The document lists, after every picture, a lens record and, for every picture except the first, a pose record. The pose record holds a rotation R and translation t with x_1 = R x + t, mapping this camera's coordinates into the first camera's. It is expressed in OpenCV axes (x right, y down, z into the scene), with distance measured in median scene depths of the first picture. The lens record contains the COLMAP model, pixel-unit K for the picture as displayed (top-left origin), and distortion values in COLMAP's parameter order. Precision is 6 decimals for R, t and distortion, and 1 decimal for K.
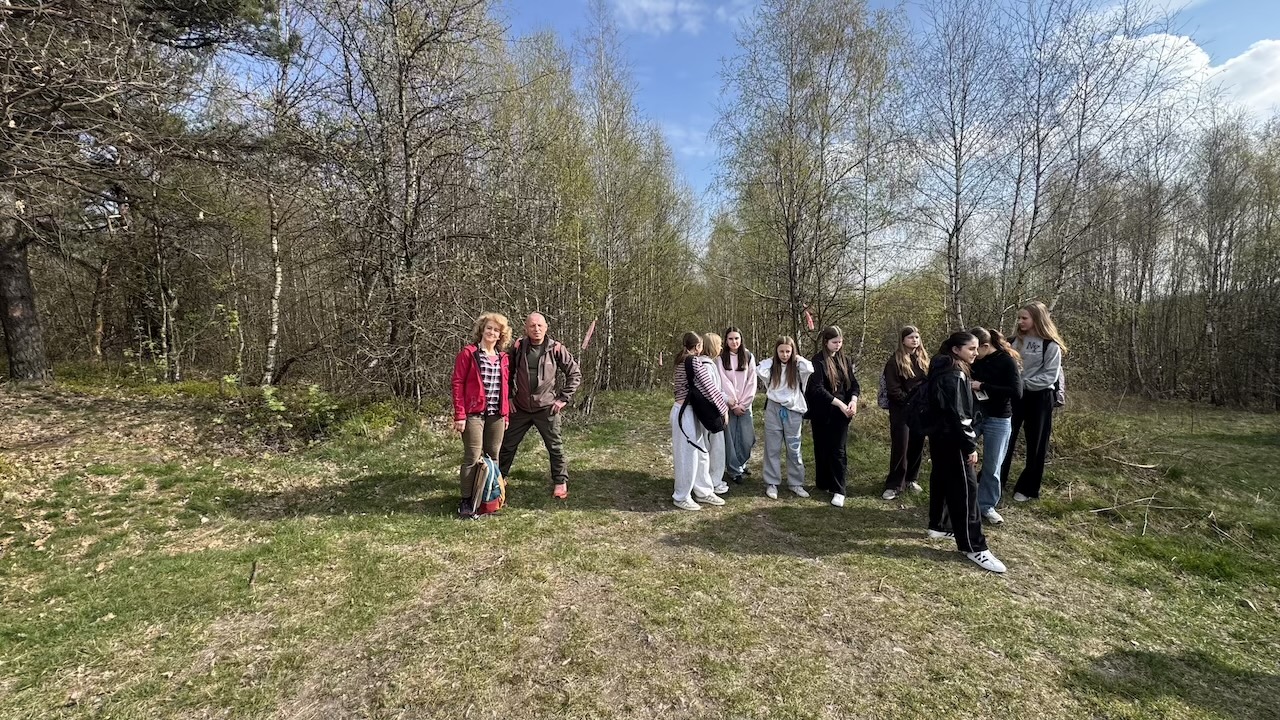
lens RADIAL K [[527.1, 0, 645.5], [0, 527.1, 358.6], [0, 0, 1]] dist [-0.000880, 0.000025]
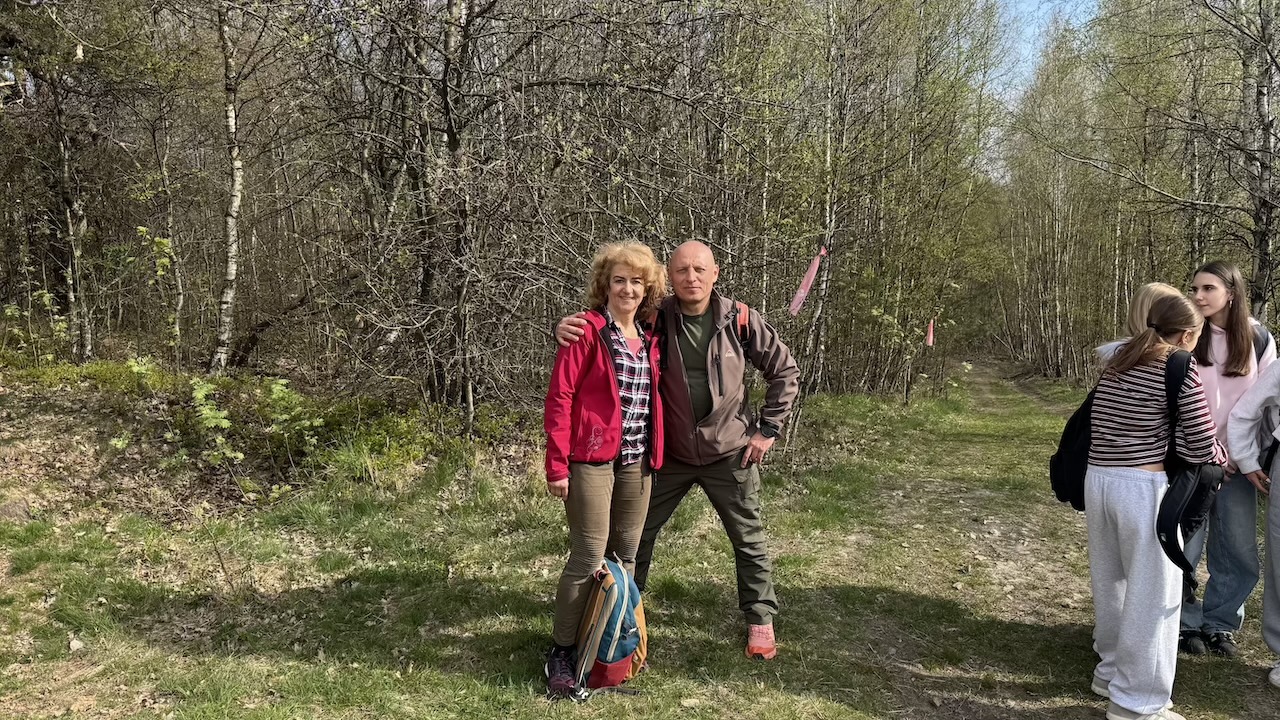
lens RADIAL K [[933.9, 0, 640.0], [0, 933.9, 360.0], [0, 0, 1]] dist [0.088191, -0.148393]
pose [[0.972912, 0.024405, -0.229884, -0.057442], [-0.015779, 0.999103, 0.039287, -0.009267], [0.230637, -0.034595, 0.972425, 0.143063]]
